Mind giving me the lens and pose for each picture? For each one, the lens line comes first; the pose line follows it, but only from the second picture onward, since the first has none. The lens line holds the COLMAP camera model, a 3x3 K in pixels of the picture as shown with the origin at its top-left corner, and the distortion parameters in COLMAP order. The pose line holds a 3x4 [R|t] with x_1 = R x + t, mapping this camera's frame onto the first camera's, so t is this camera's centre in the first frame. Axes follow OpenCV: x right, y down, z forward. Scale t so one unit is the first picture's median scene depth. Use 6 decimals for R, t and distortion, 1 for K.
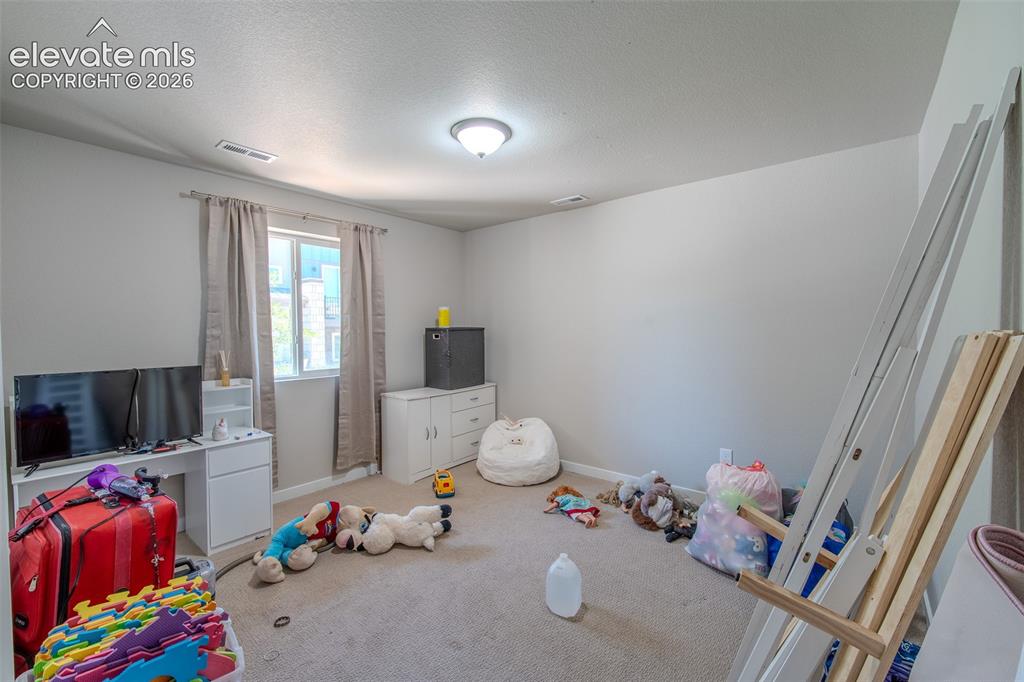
lens RADIAL K [[421.6, 0, 516.9], [0, 421.6, 336.4], [0, 0, 1]] dist [0.004846, -0.002787]
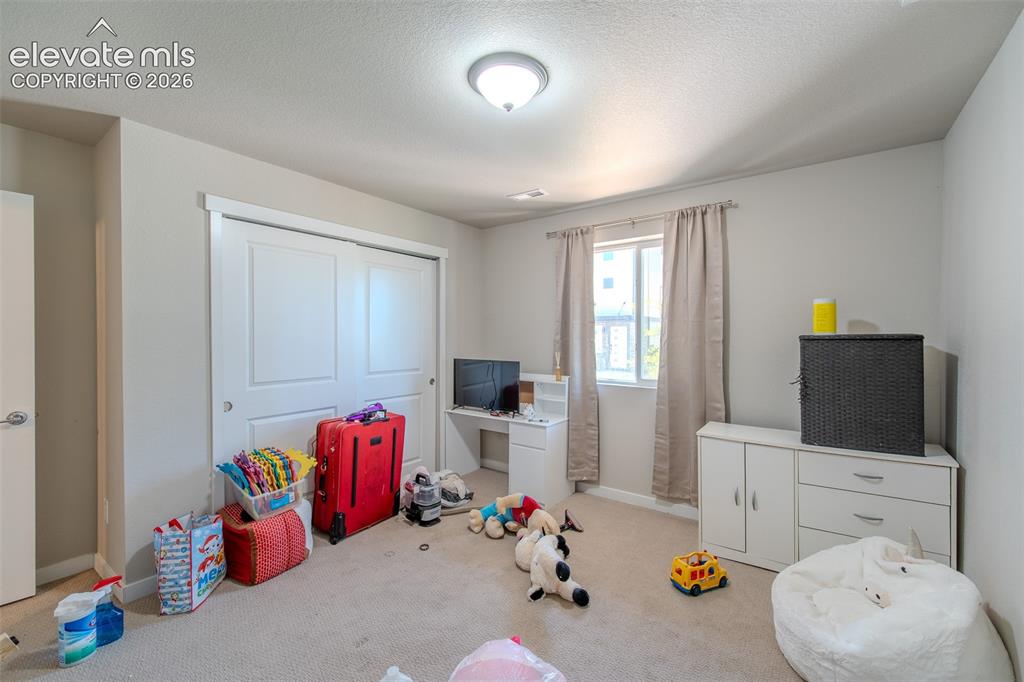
lens RADIAL K [[421.6, 0, 516.9], [0, 421.6, 336.9], [0, 0, 1]] dist [0.004846, -0.002787]
pose [[0.052881, 0.008155, -0.998568, 0.471260], [-0.021077, 0.999753, 0.007048, -0.016385], [0.998378, 0.020674, 0.053040, 0.684385]]
